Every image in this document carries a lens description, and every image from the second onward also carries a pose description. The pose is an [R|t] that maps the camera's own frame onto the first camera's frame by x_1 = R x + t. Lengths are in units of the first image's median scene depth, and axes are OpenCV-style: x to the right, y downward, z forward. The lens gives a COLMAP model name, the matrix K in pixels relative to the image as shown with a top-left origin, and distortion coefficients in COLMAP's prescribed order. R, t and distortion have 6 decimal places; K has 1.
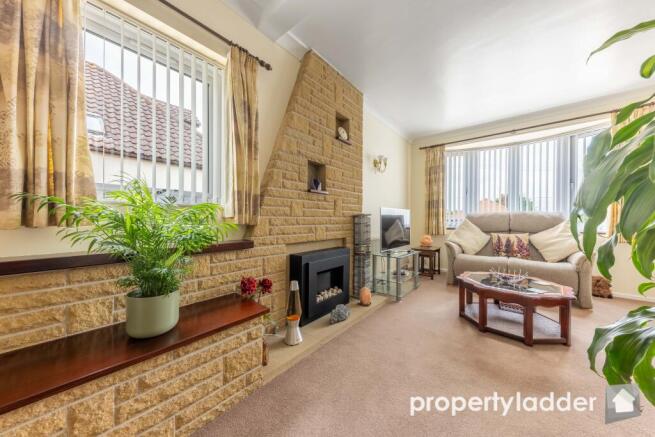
lens RADIAL K [[225.6, 0, 326.9], [0, 225.6, 217.1], [0, 0, 1]] dist [0.007945, -0.001734]
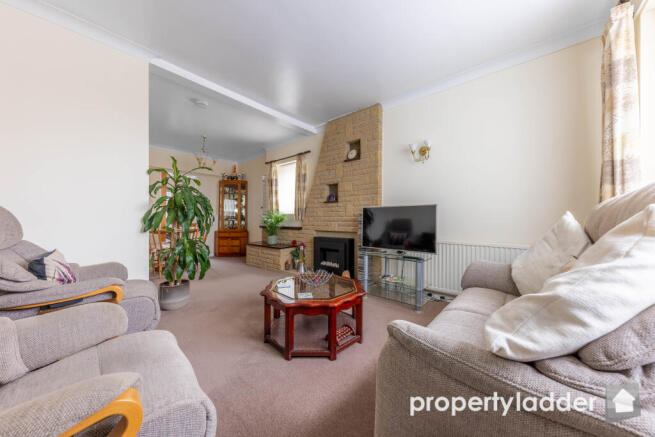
lens RADIAL K [[225.6, 0, 327.4], [0, 225.6, 221.0], [0, 0, 1]] dist [0.007945, -0.001734]
pose [[-0.030788, -0.003418, -0.999520, 1.027311], [0.000845, 0.999994, -0.003445, 0.021438], [0.999526, -0.000950, -0.030785, 0.645139]]
